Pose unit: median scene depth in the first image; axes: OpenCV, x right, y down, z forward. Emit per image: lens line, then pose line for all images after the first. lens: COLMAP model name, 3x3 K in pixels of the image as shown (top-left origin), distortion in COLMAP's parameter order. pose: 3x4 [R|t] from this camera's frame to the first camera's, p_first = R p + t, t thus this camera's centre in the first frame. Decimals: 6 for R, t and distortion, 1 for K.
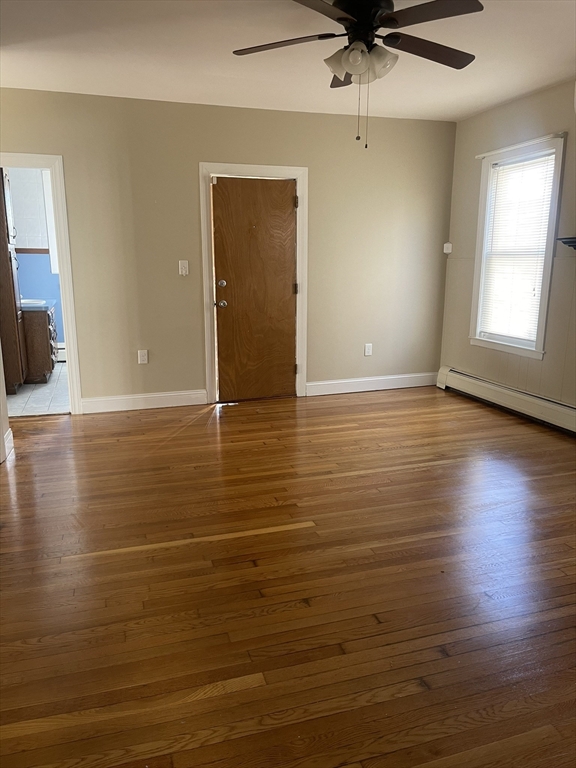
lens RADIAL K [[576.8, 0, 291.8], [0, 576.8, 381.3], [0, 0, 1]] dist [0.071359, -0.096395]
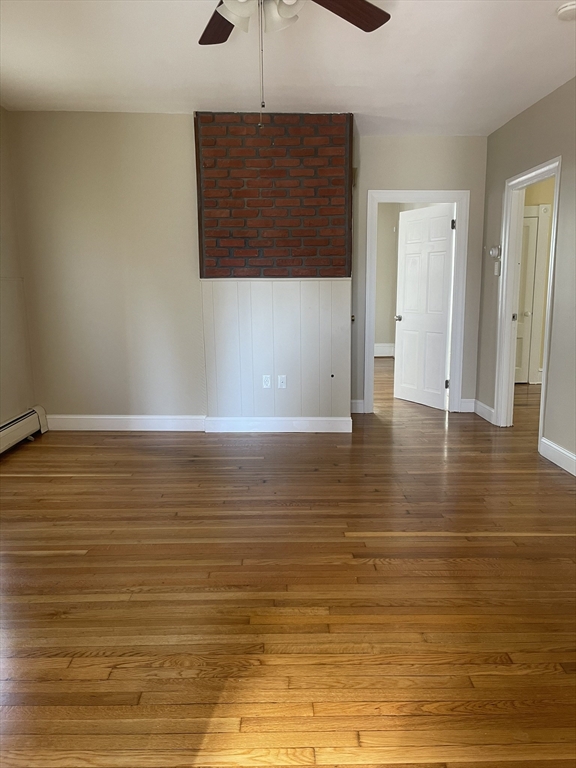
lens RADIAL K [[576.8, 0, 293.3], [0, 576.8, 383.7], [0, 0, 1]] dist [0.071359, -0.096395]
pose [[-0.956025, -0.049371, 0.289099, -0.154758], [0.060700, 0.931078, 0.359735, -0.367591], [-0.286935, 0.361464, -0.887137, 1.834021]]
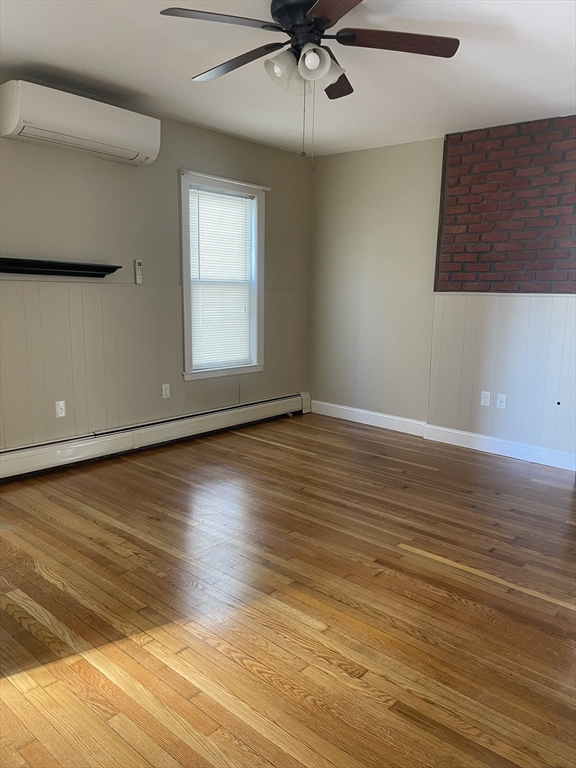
lens RADIAL K [[576.8, 0, 287.4], [0, 576.8, 384.1], [0, 0, 1]] dist [0.071359, -0.096395]
pose [[-0.502478, -0.154331, 0.850704, -0.706292], [0.156616, 0.951414, 0.265108, -0.336900], [-0.850287, 0.266445, -0.453894, 1.573930]]
